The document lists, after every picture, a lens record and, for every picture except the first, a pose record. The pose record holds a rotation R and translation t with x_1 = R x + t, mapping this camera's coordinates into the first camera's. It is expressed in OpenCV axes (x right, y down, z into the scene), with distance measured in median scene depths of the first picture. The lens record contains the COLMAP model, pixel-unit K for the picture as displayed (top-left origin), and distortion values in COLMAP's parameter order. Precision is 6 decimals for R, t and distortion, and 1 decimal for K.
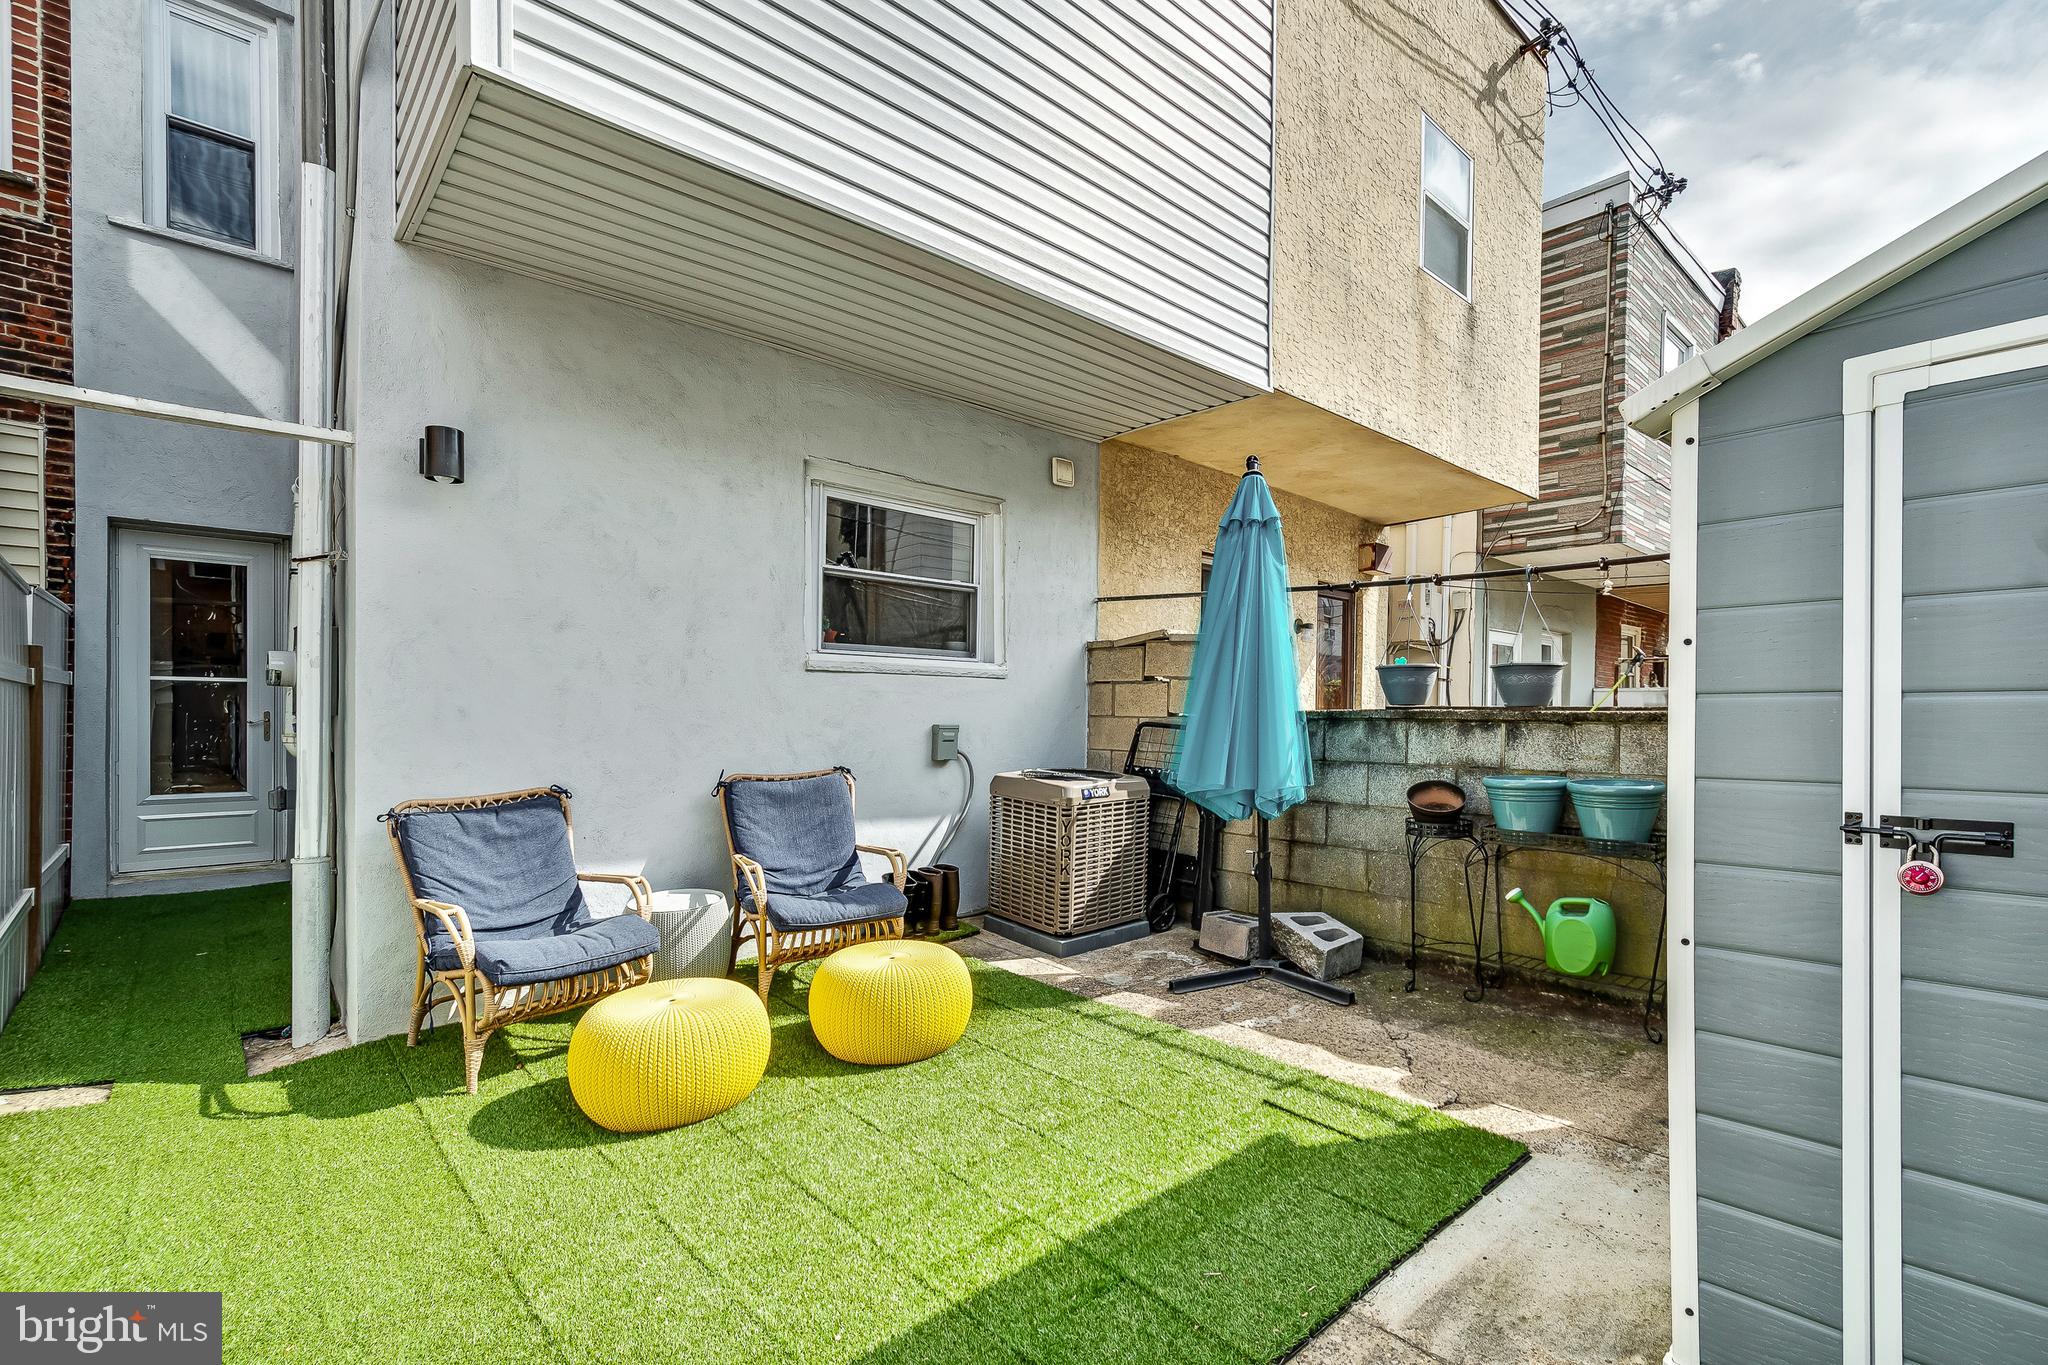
lens RADIAL K [[916.6, 0, 1025.8], [0, 916.6, 704.3], [0, 0, 1]] dist [0.015386, -0.000030]
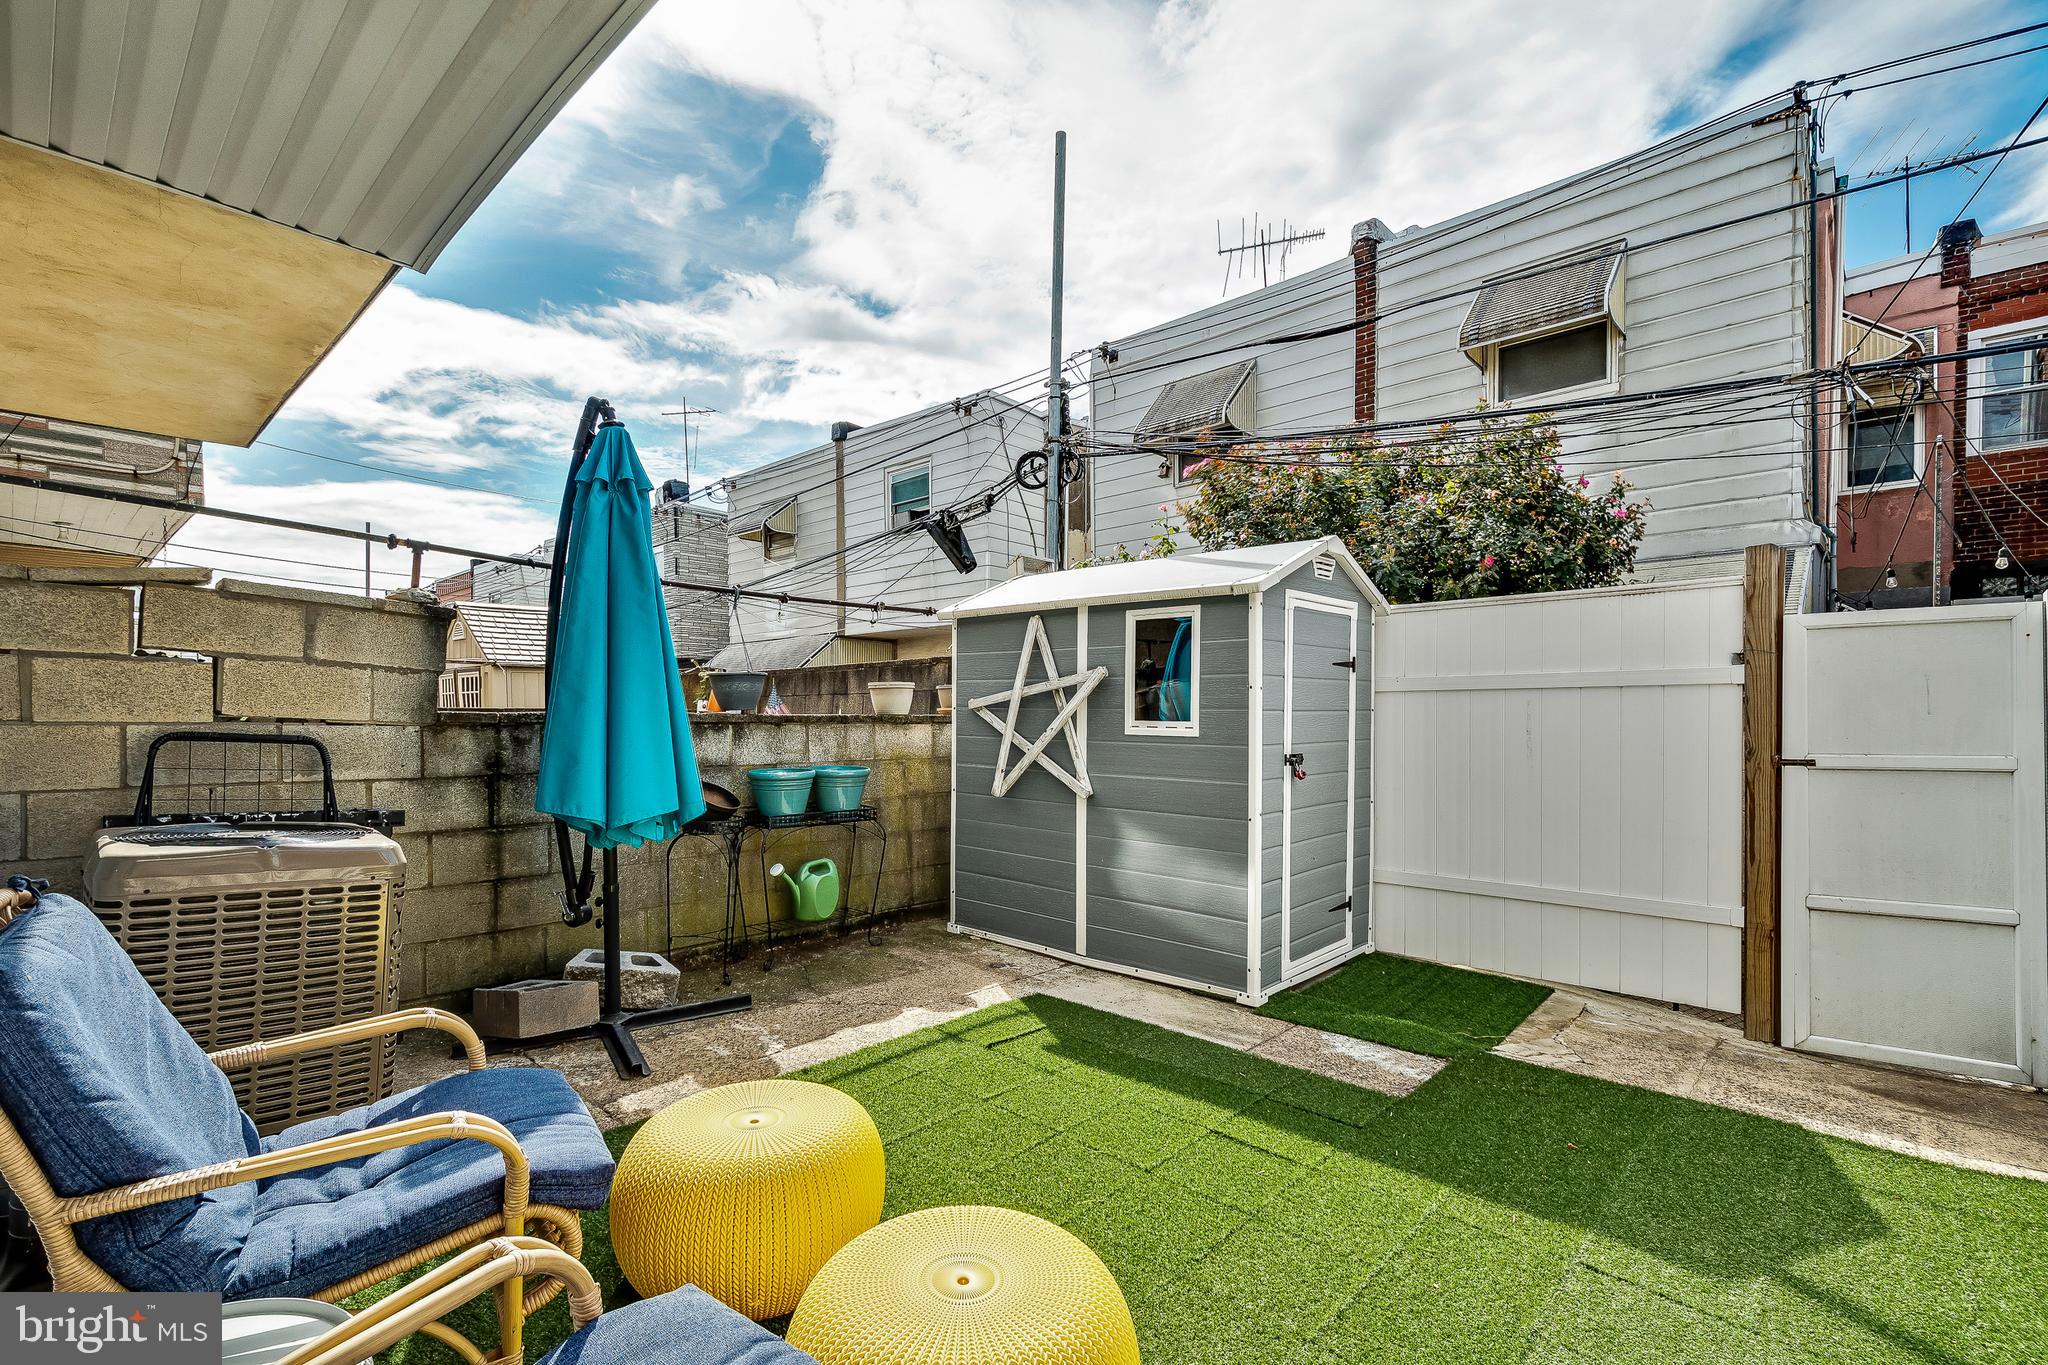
lens RADIAL K [[916.6, 0, 1072.5], [0, 916.6, 719.0], [0, 0, 1]] dist [0.015386, -0.000030]
pose [[-0.112145, -0.004829, 0.993680, -0.689448], [-0.012725, 0.999913, 0.003423, 0.004386], [-0.993610, -0.012261, -0.112197, 0.769917]]
